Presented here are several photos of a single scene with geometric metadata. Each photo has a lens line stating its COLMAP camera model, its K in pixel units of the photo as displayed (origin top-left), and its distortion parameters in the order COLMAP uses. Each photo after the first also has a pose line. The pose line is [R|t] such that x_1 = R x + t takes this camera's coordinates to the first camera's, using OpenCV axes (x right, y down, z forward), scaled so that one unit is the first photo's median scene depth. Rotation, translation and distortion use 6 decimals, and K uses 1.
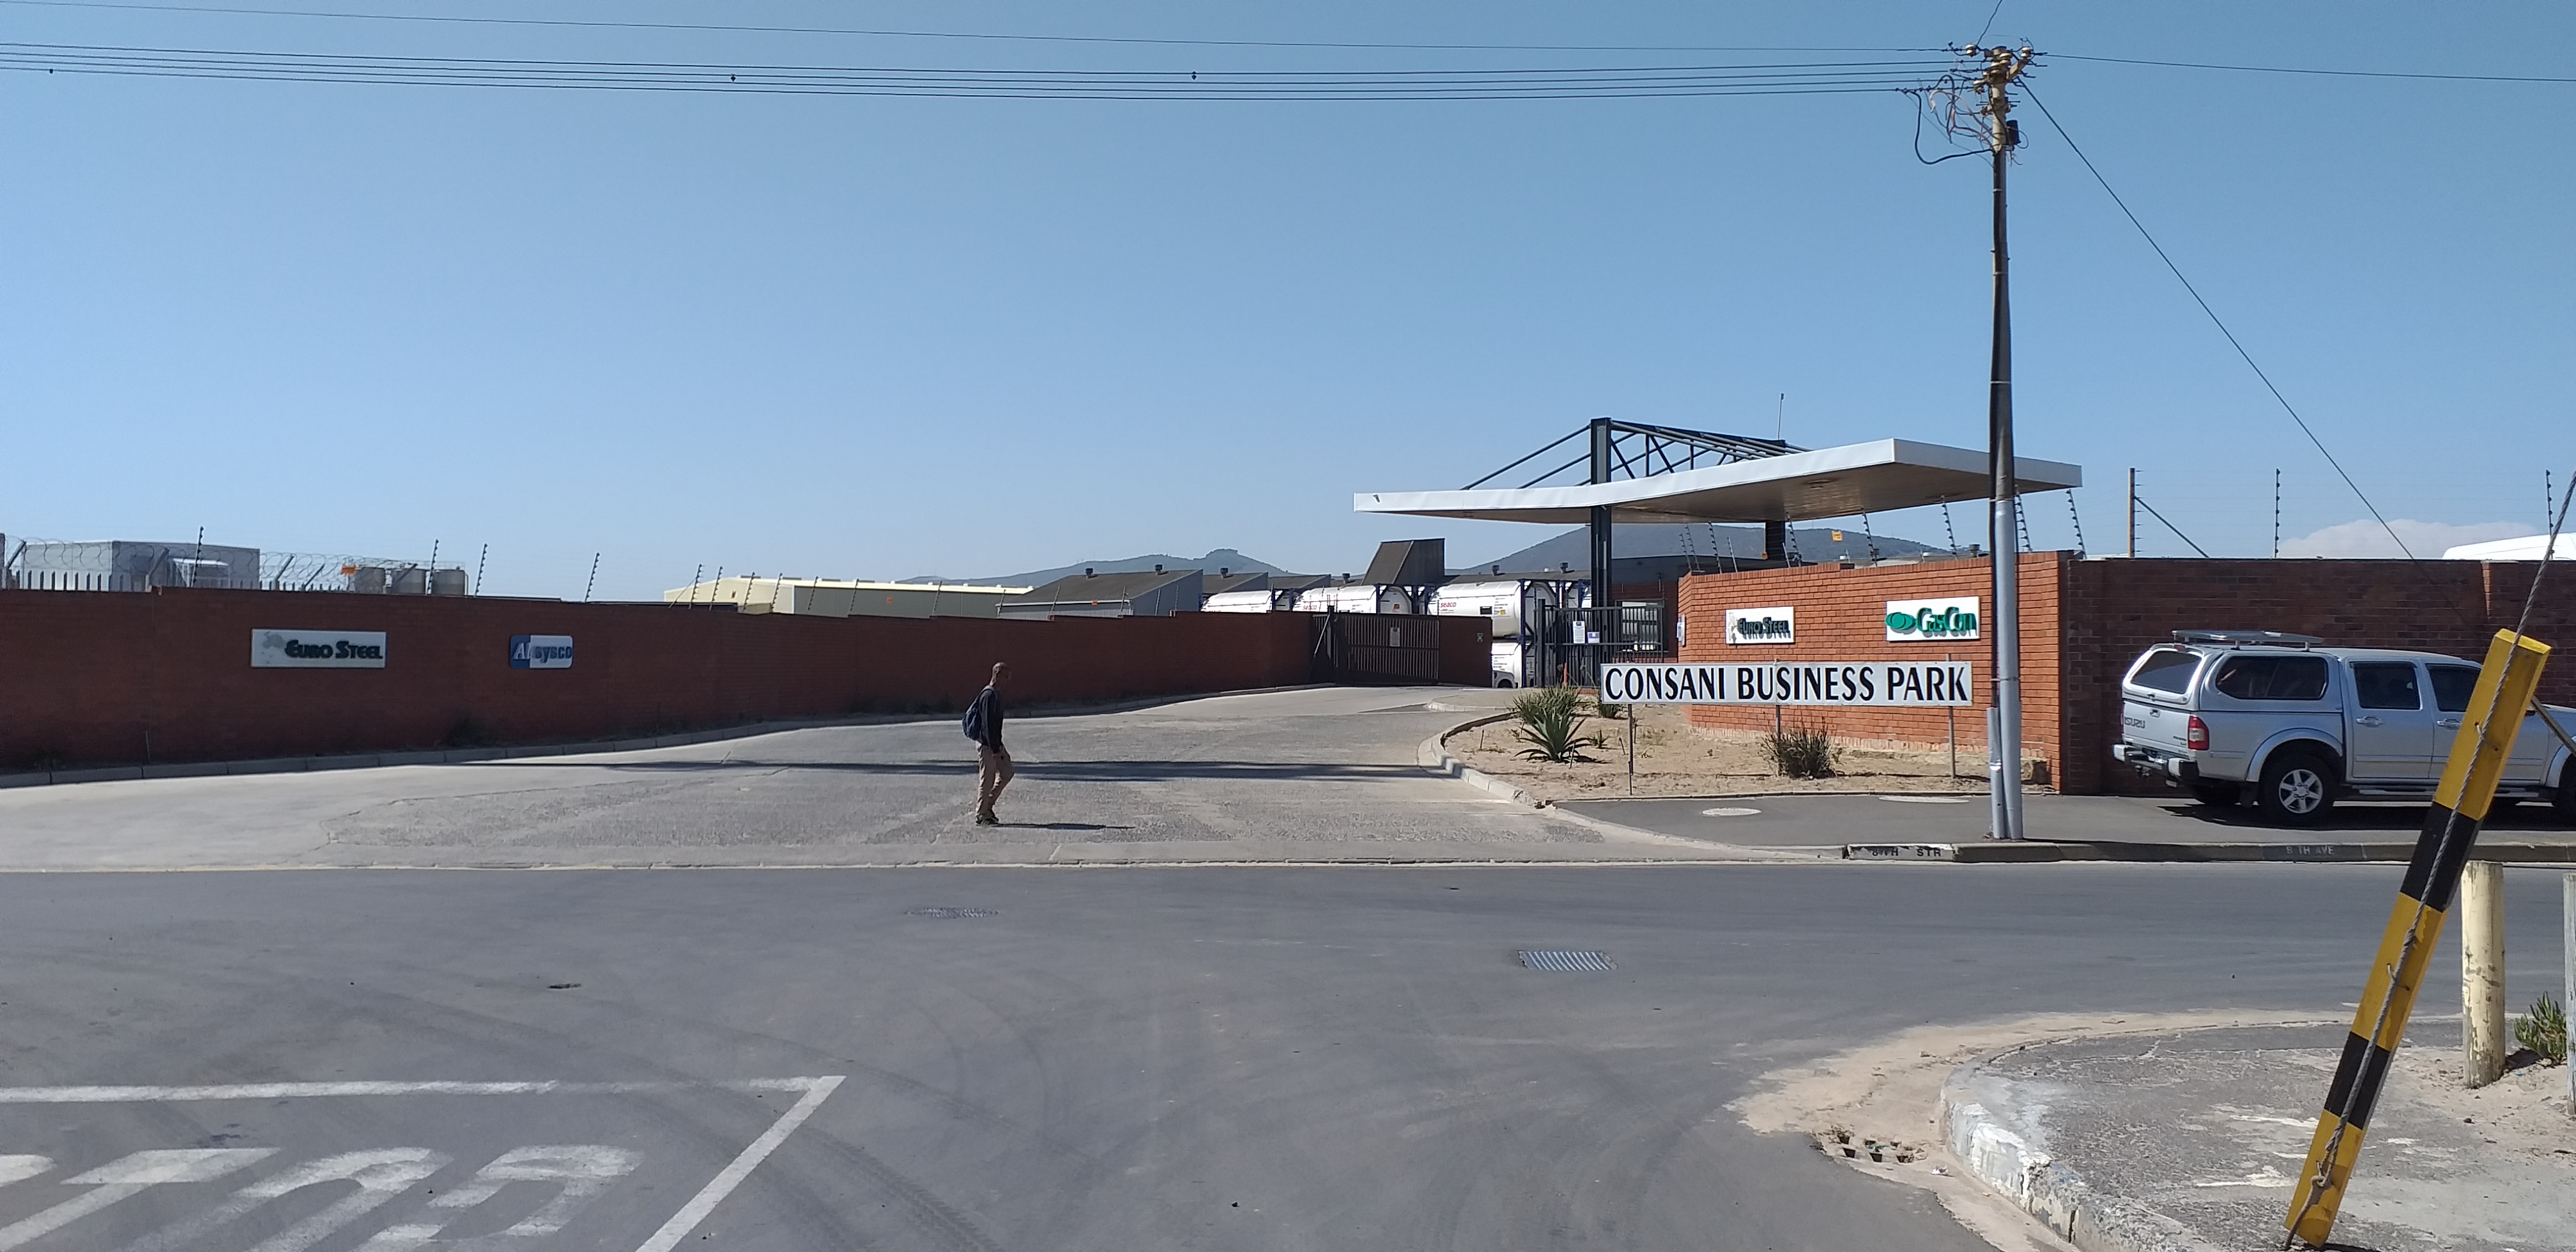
lens RADIAL K [[2004.1, 0, 1326.9], [0, 2004.1, 635.2], [0, 0, 1]] dist [0.096838, -0.172915]
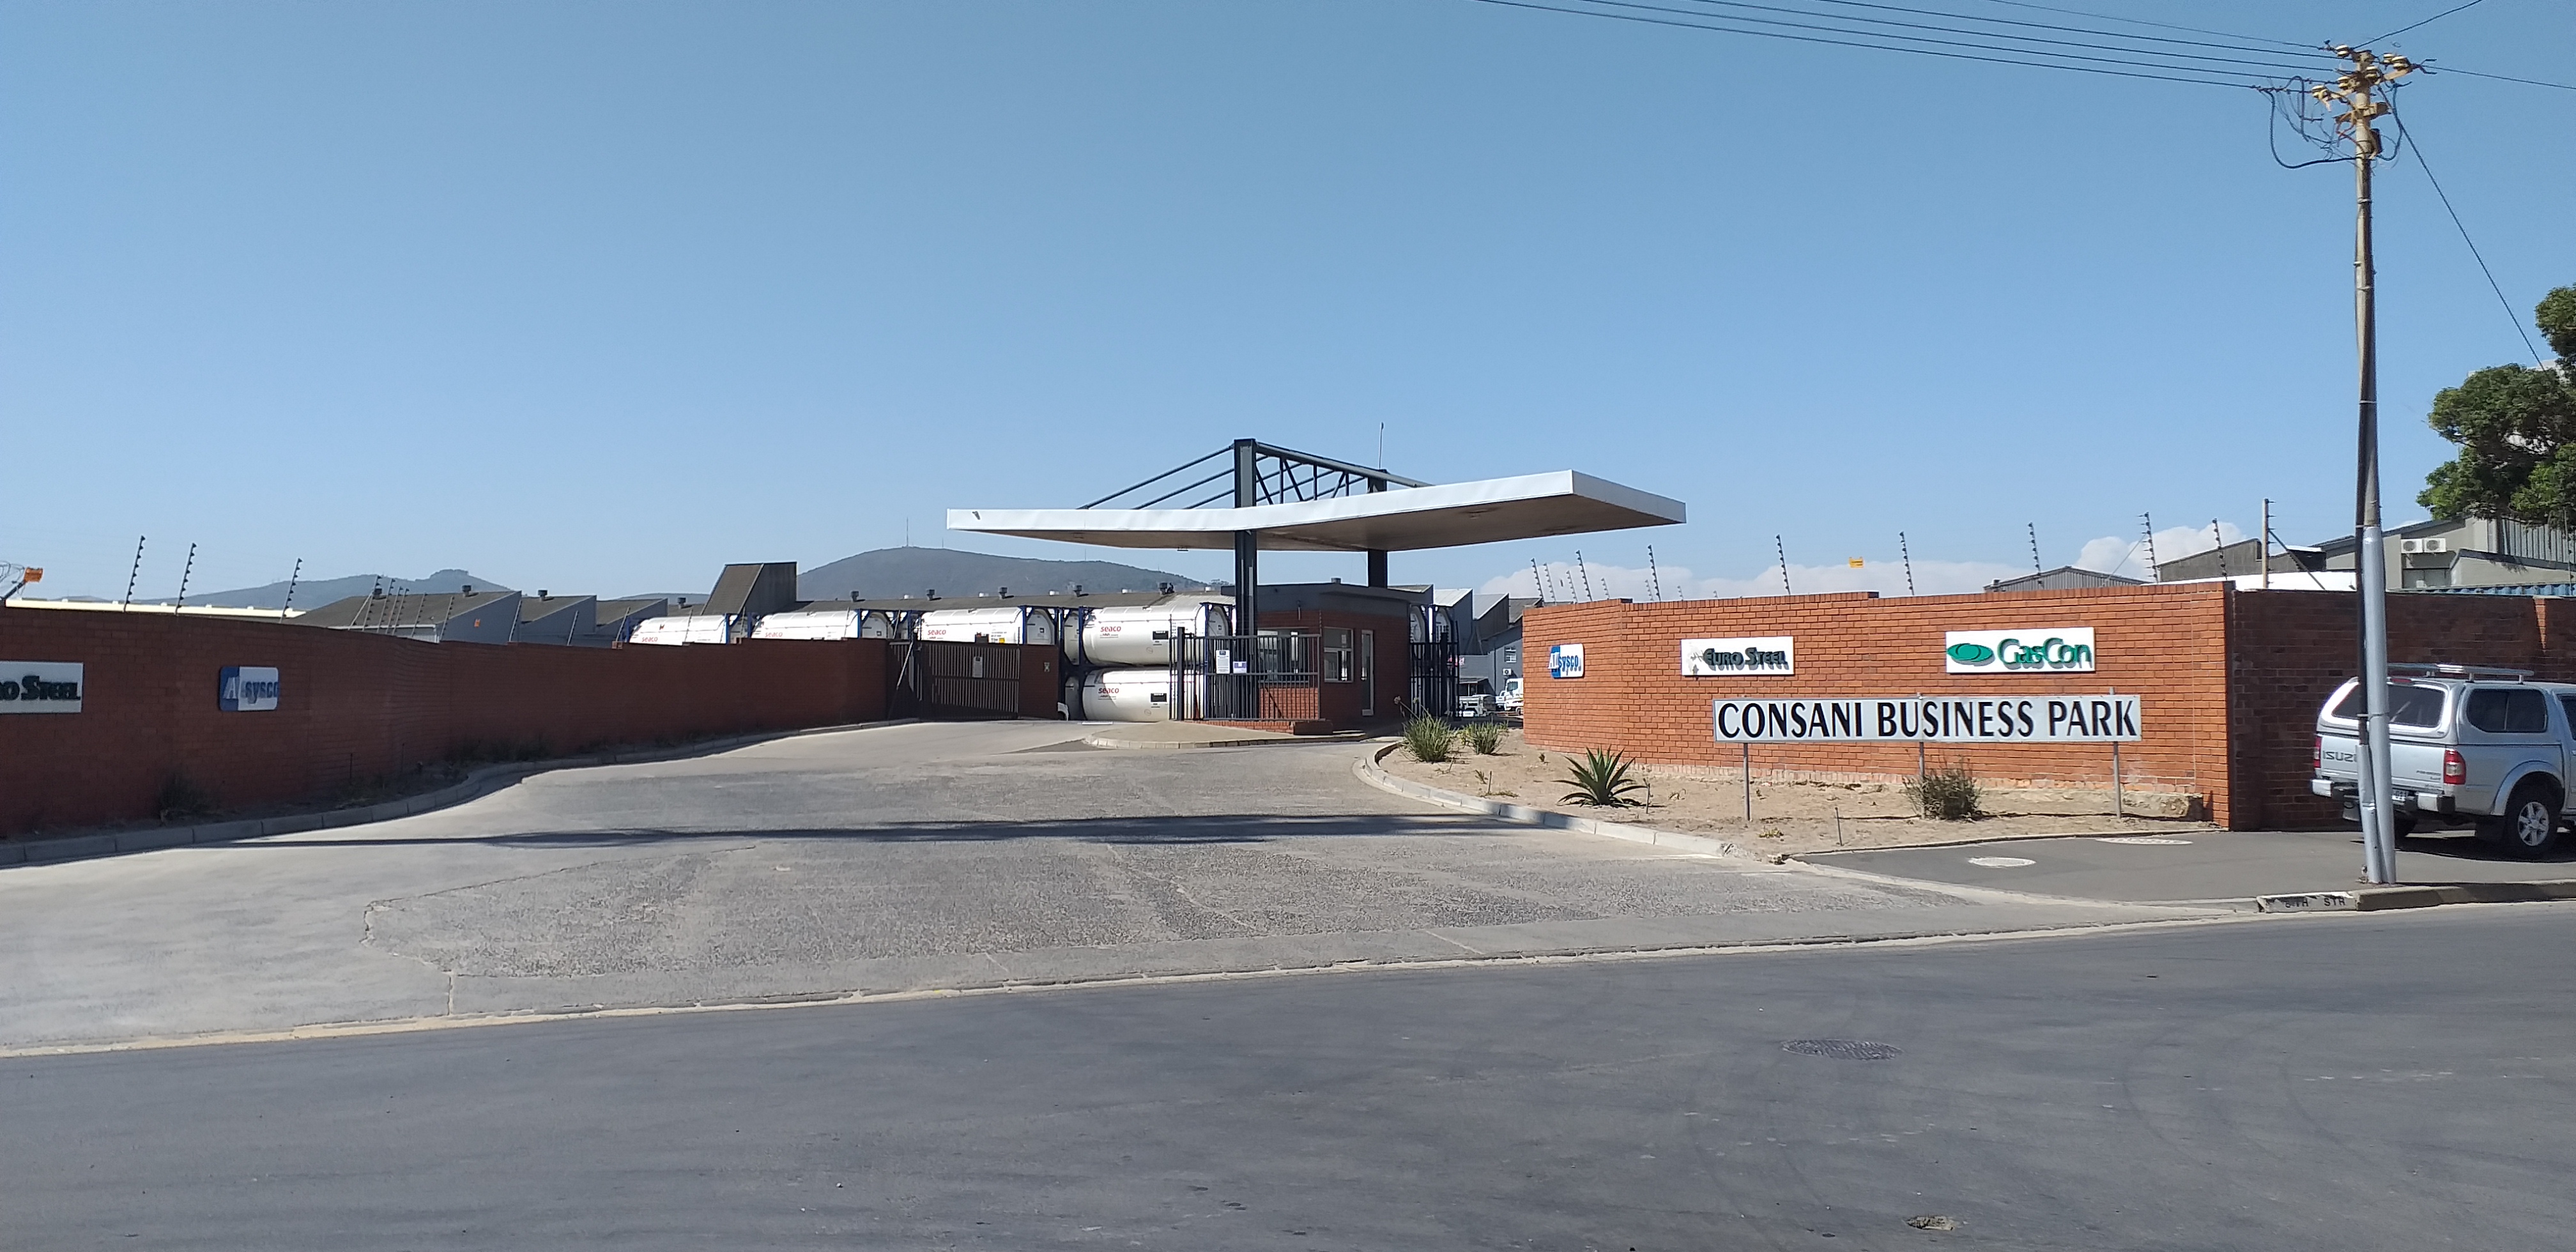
lens RADIAL K [[2004.1, 0, 1326.9], [0, 2004.1, 635.2], [0, 0, 1]] dist [0.096838, -0.172915]
pose [[0.943684, 0.004714, 0.330815, -0.348647], [-0.000047, 0.999900, -0.014114, -0.001685], [-0.330849, 0.013304, 0.943590, 0.208202]]
